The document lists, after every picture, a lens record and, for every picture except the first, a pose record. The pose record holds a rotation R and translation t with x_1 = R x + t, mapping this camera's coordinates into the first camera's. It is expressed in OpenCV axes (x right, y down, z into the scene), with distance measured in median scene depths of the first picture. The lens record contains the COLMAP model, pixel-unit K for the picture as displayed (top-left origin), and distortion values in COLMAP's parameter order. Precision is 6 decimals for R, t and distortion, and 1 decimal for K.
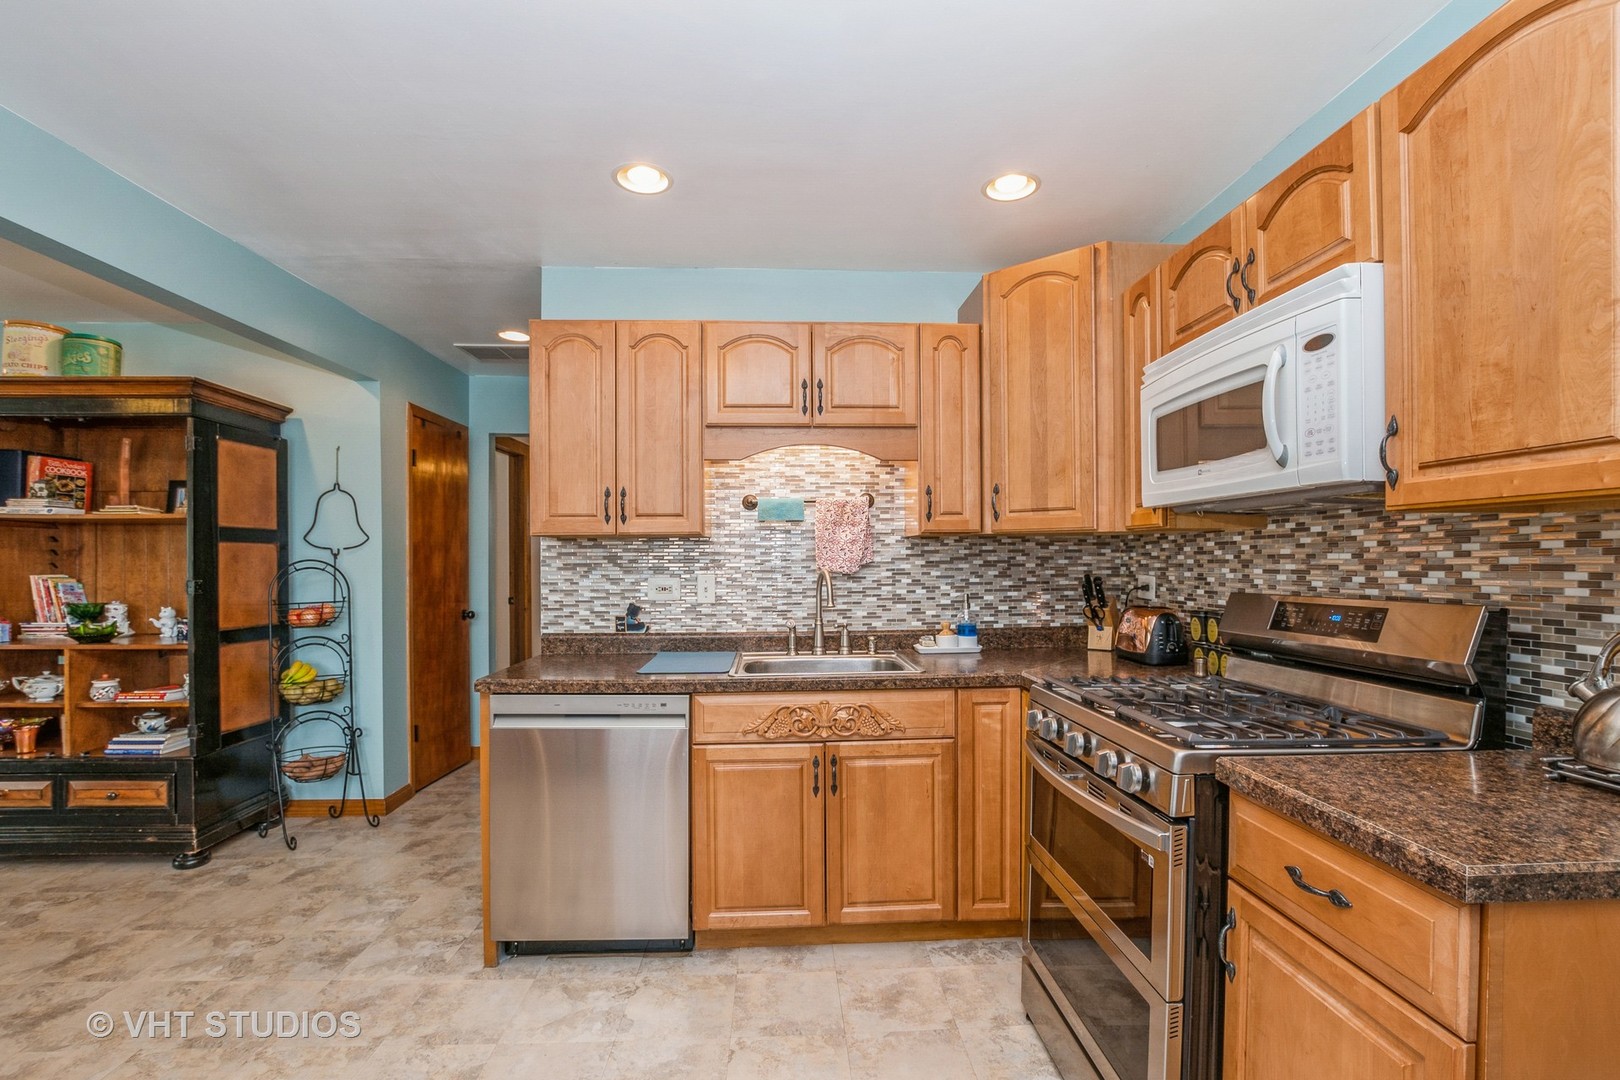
lens RADIAL K [[741.3, 0, 809.3], [0, 741.3, 561.3], [0, 0, 1]] dist [-0.030073, 0.000428]
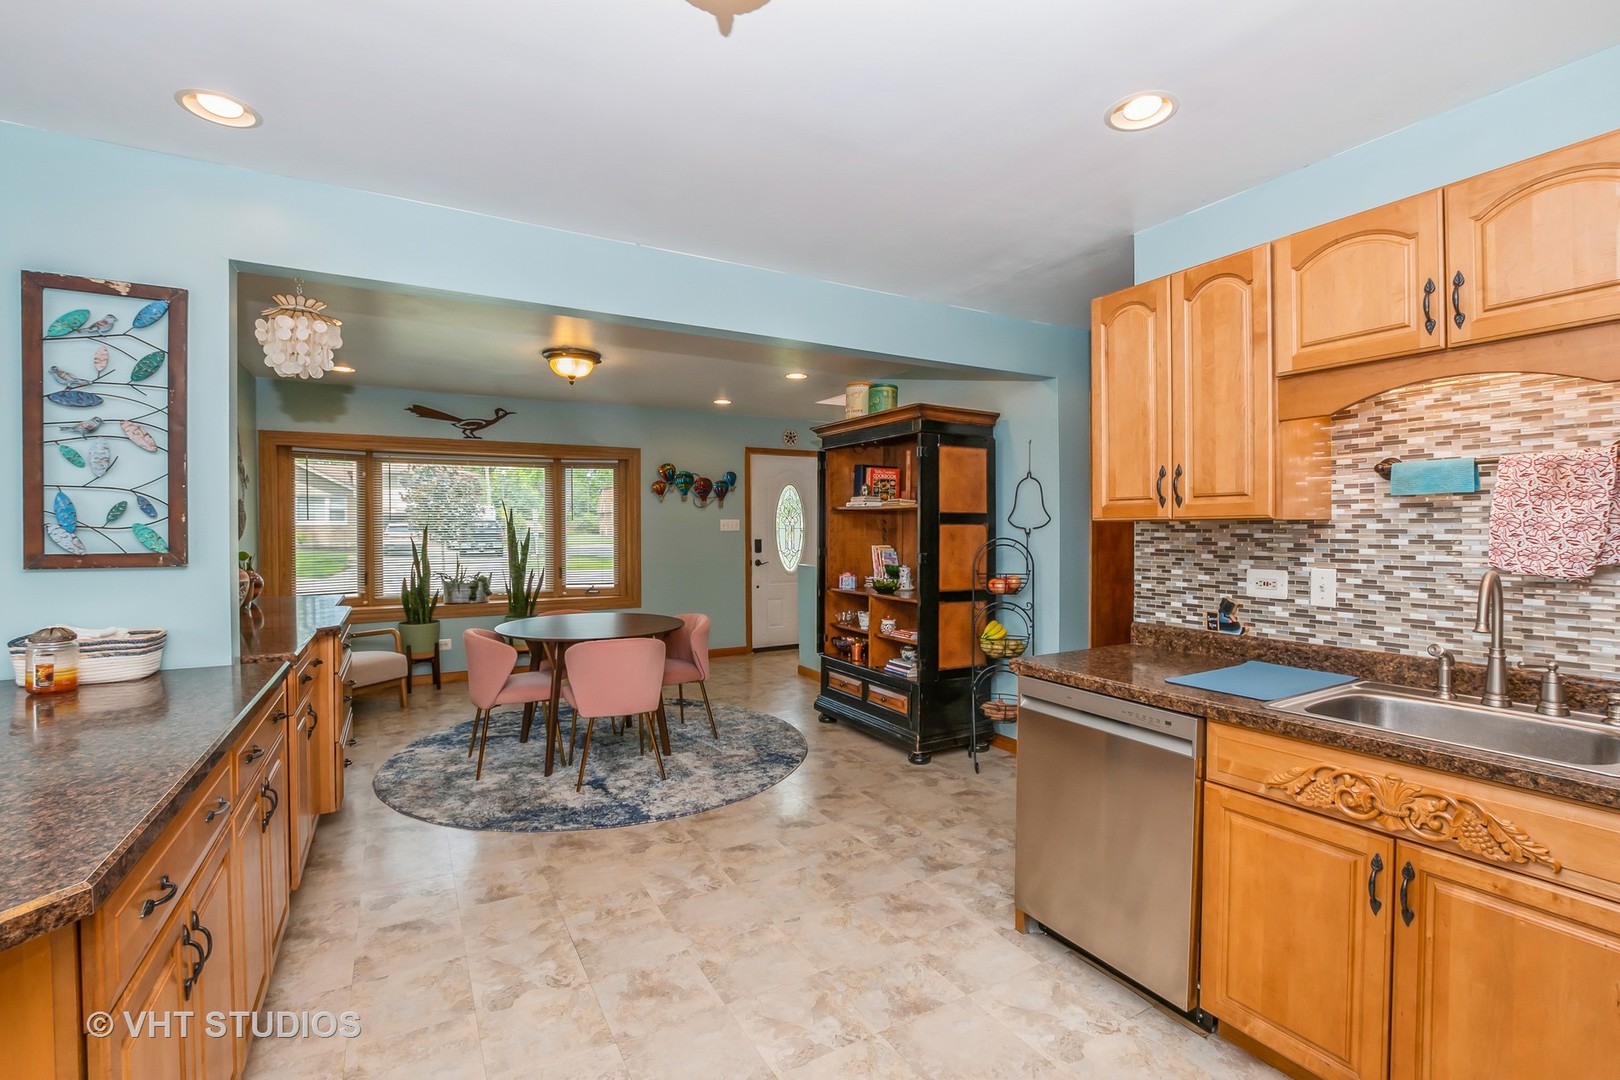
lens RADIAL K [[724.6, 0, 810.0], [0, 724.6, 540.0], [0, 0, 1]] dist [-0.021115, 0.000422]
pose [[0.459475, 0.016788, -0.888032, 0.267564], [-0.001658, 0.999836, 0.018044, -0.023532], [0.888189, -0.006818, 0.459428, 0.201186]]
